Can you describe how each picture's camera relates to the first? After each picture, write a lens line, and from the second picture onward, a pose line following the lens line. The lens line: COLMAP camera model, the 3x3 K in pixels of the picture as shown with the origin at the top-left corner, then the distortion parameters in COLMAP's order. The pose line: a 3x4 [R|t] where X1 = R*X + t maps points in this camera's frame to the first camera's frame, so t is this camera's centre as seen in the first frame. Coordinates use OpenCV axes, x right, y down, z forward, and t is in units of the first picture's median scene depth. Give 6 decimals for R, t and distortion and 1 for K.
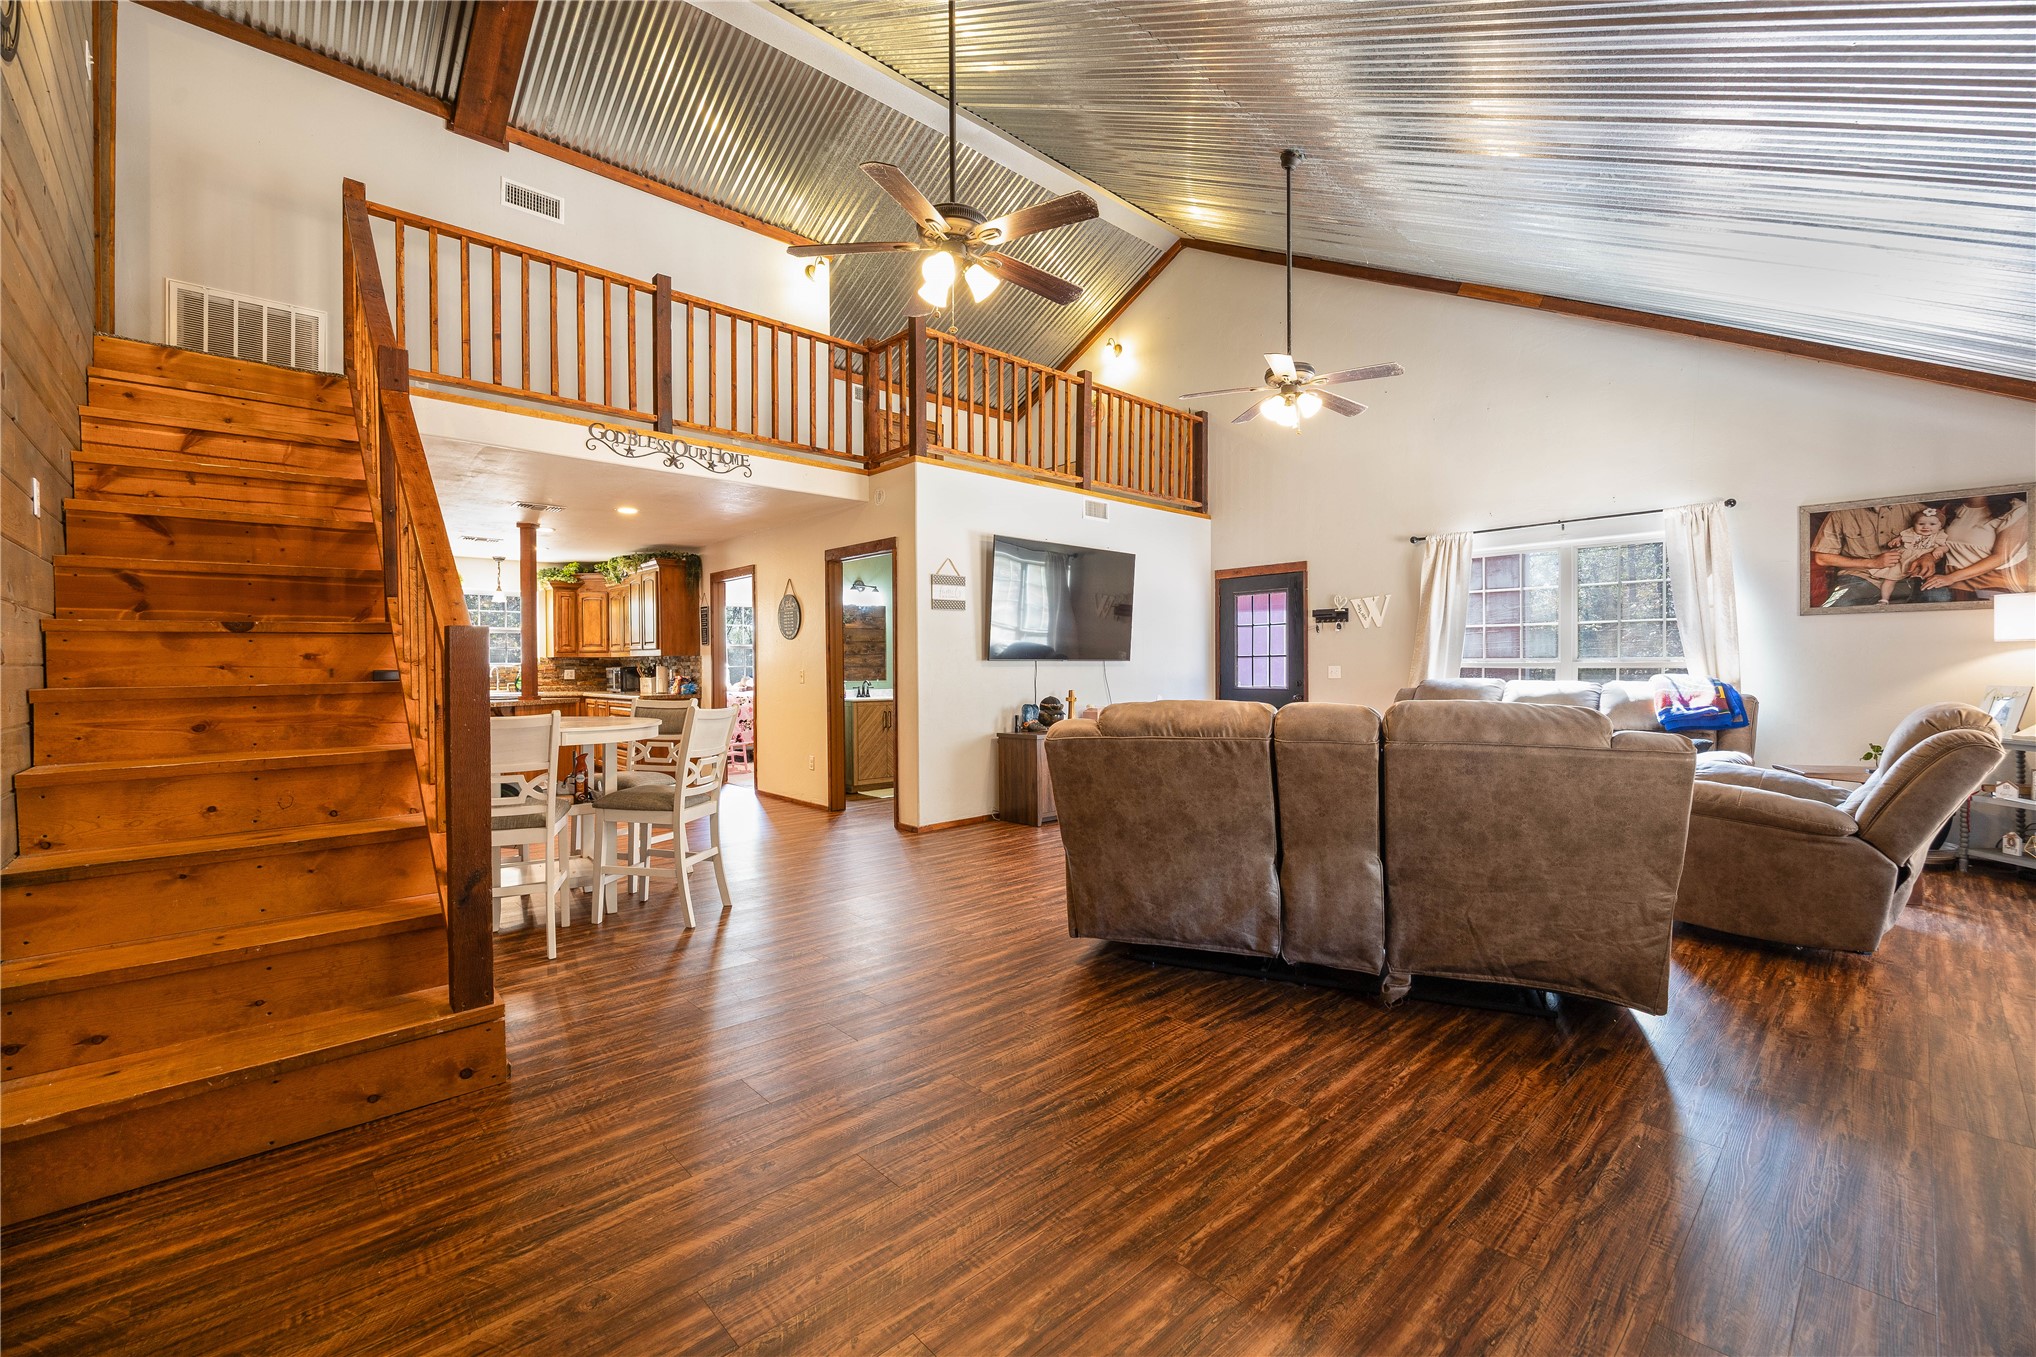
lens RADIAL K [[845.0, 0, 1024.6], [0, 845.0, 668.2], [0, 0, 1]] dist [-0.008453, -0.000111]
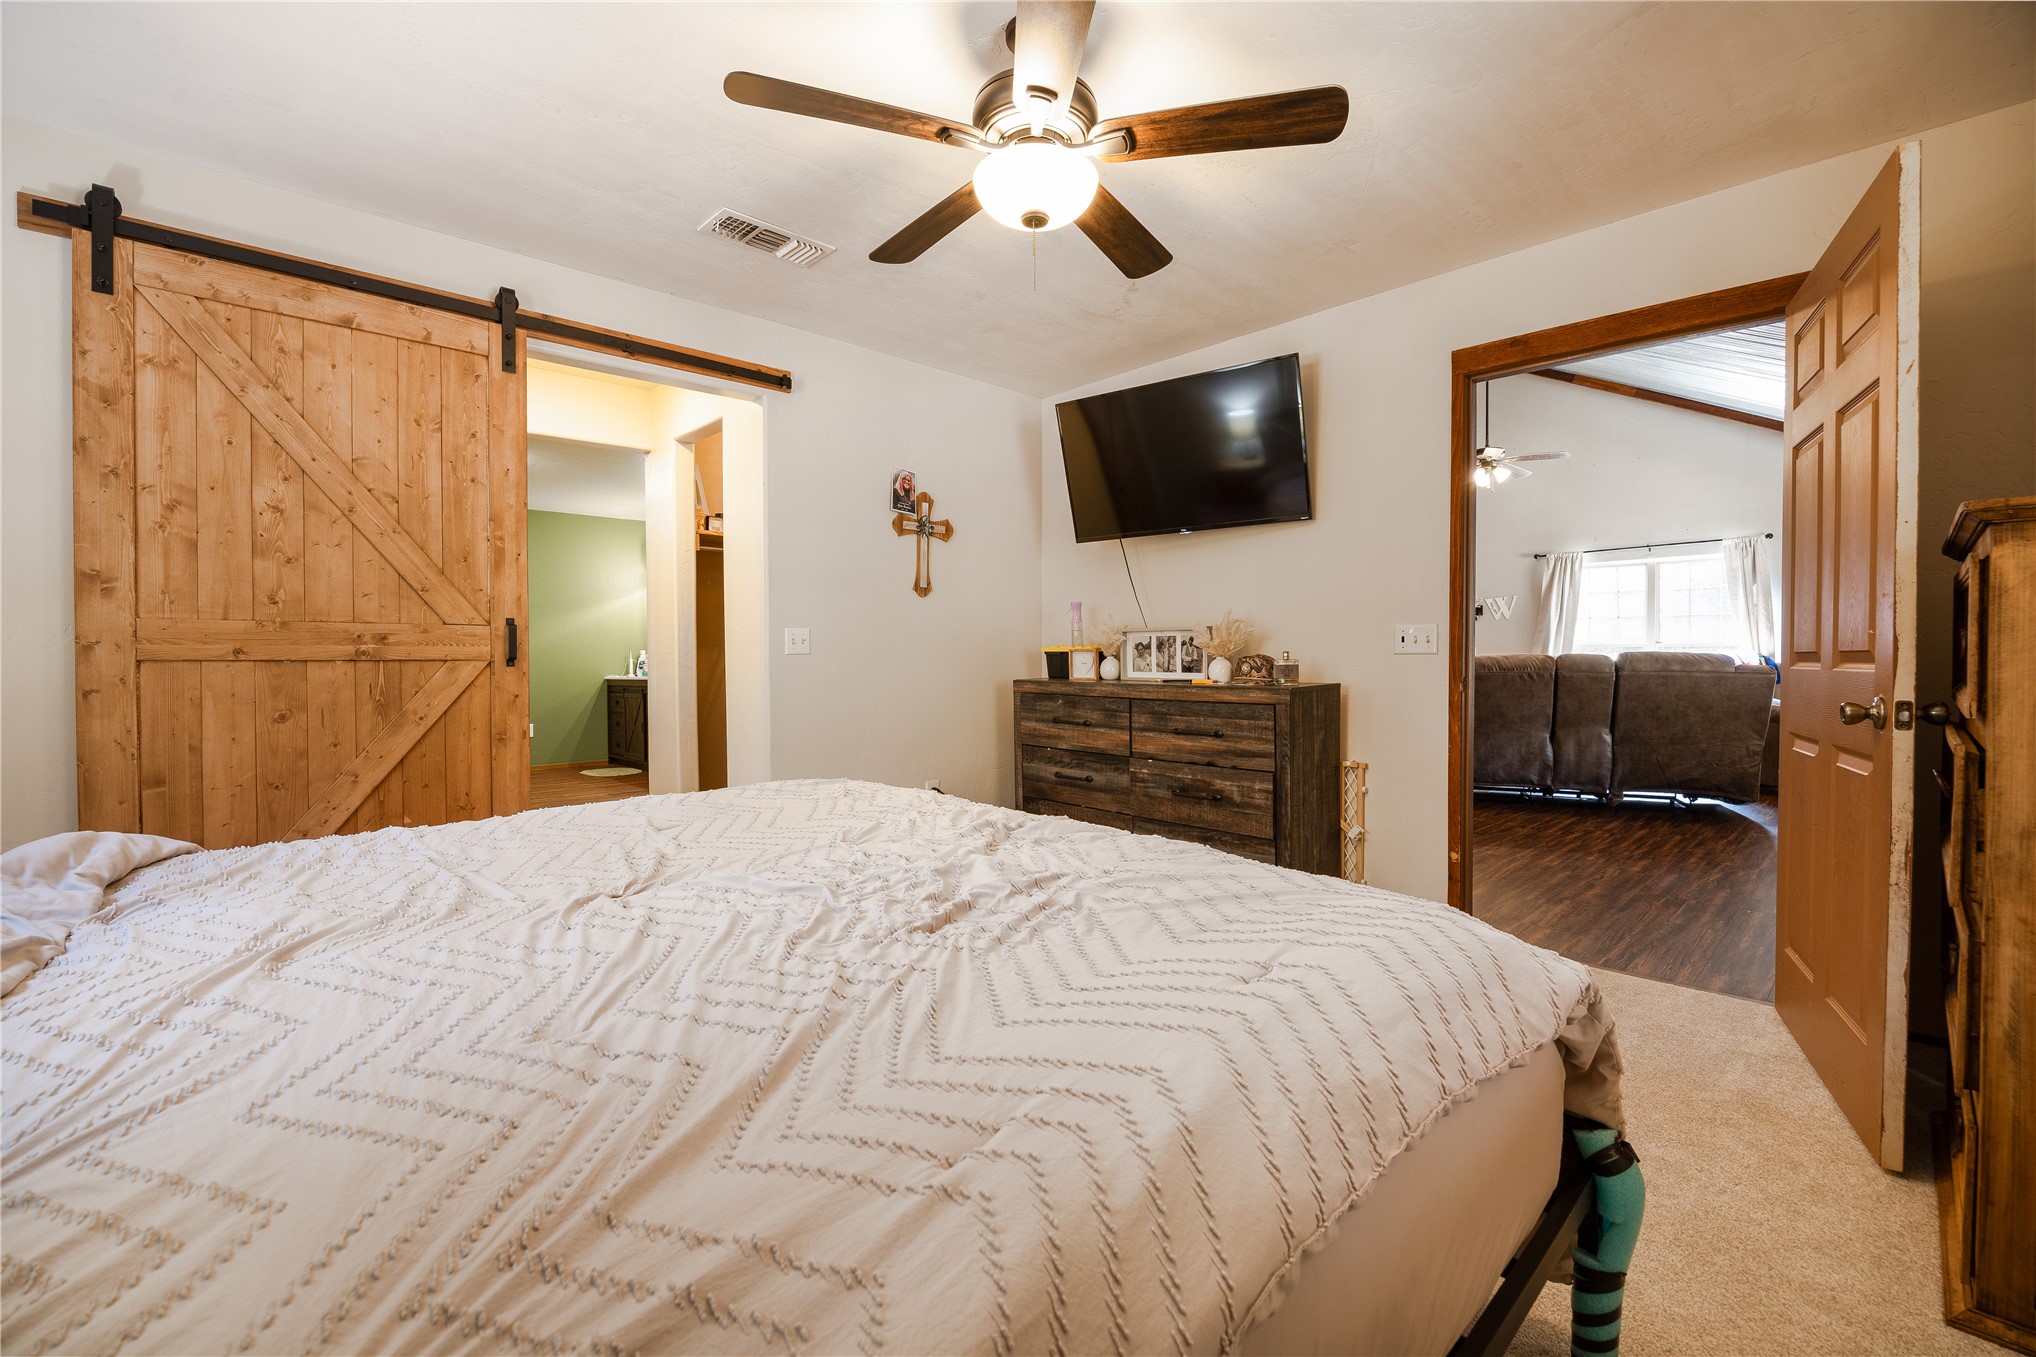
lens RADIAL K [[845.0, 0, 1019.7], [0, 845.0, 675.9], [0, 0, 1]] dist [-0.008453, -0.000111]
pose [[0.999987, 0.000714, 0.004954, -0.924618], [-0.000779, 0.999914, 0.013129, 0.066835], [-0.004944, -0.013133, 0.999902, -0.914851]]
